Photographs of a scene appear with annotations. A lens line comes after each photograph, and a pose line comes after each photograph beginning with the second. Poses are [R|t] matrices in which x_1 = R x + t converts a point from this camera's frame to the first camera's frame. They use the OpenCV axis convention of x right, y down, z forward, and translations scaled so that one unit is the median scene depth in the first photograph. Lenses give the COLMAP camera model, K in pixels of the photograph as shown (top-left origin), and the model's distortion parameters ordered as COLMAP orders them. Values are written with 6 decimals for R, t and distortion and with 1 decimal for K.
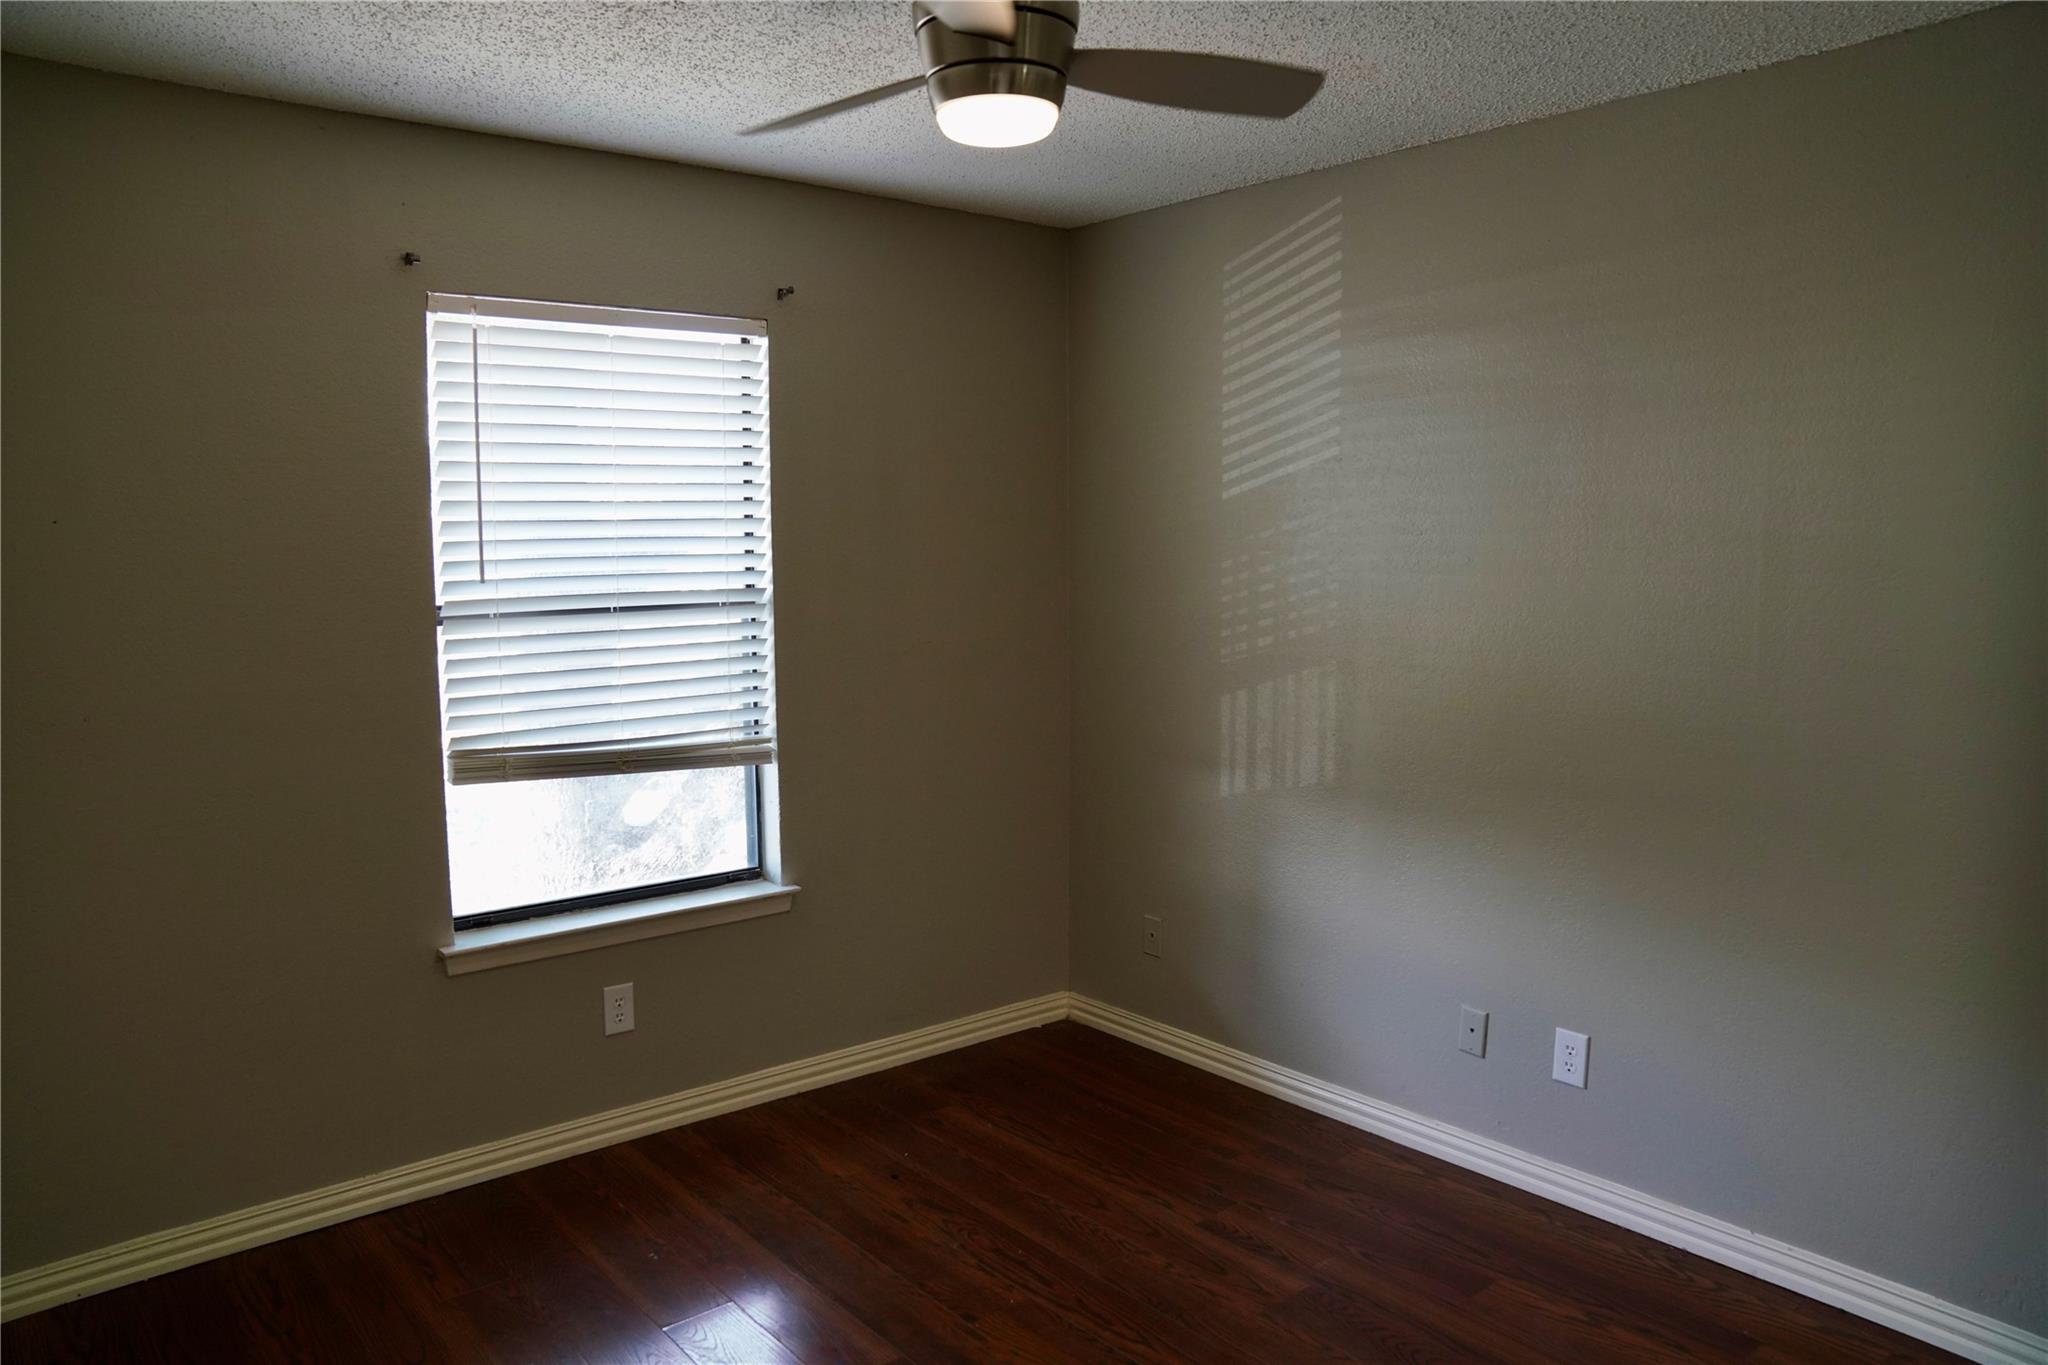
lens RADIAL K [[1407.4, 0, 1029.4], [0, 1407.4, 683.3], [0, 0, 1]] dist [-0.134873, 0.100779]
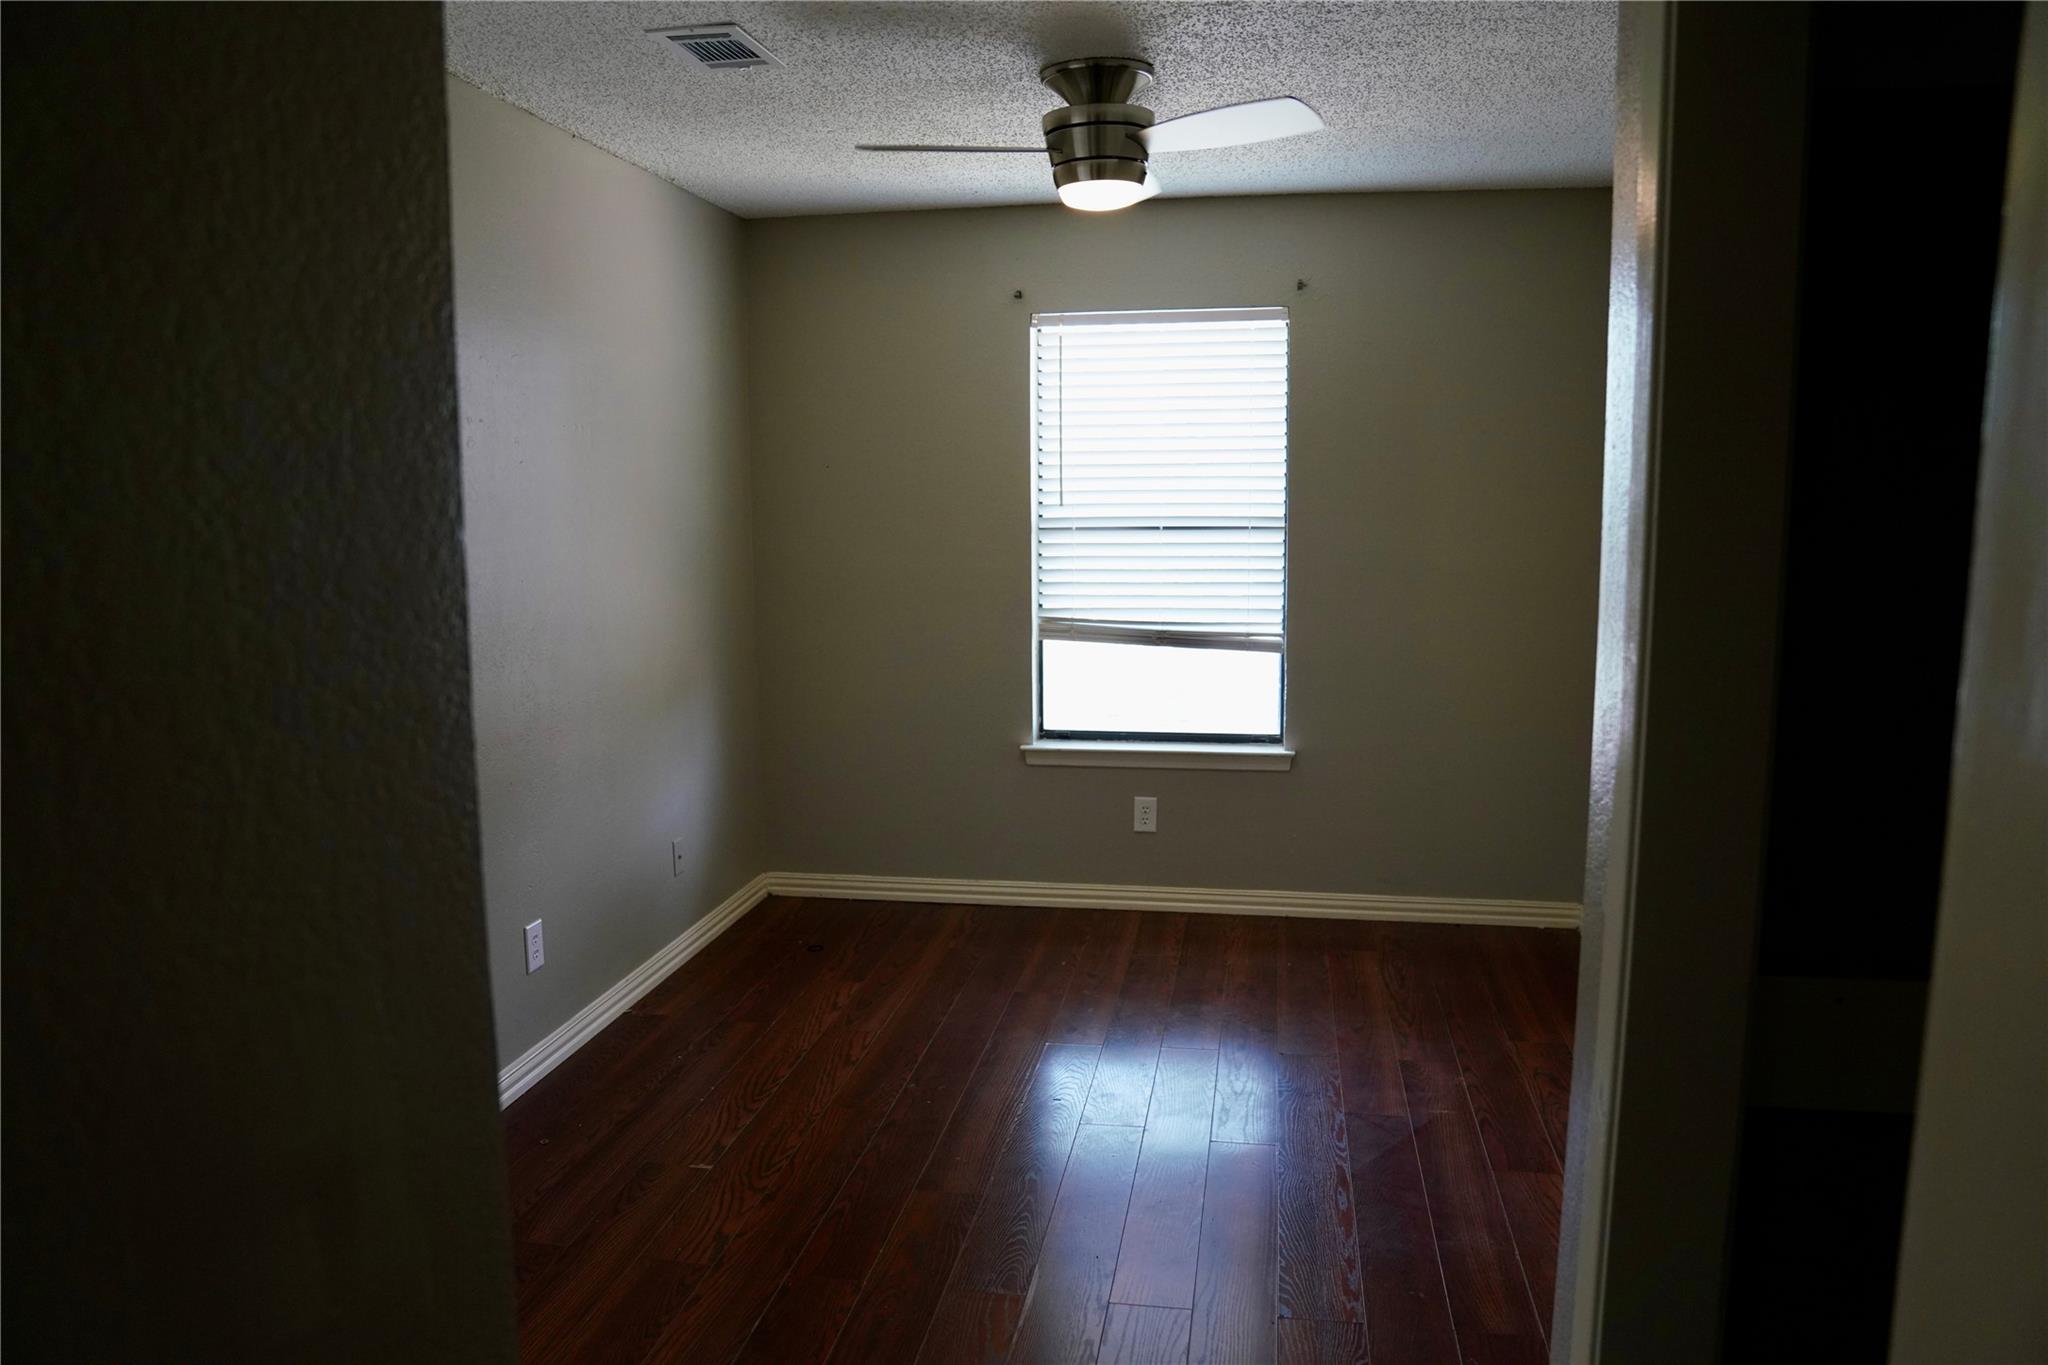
lens RADIAL K [[1407.4, 0, 1029.4], [0, 1407.4, 683.3], [0, 0, 1]] dist [-0.134873, 0.100779]
pose [[0.647505, 0.109337, -0.754177, 0.728686], [-0.076017, 0.993985, 0.078839, 0.000663], [0.758260, 0.006282, 0.651922, -0.015376]]
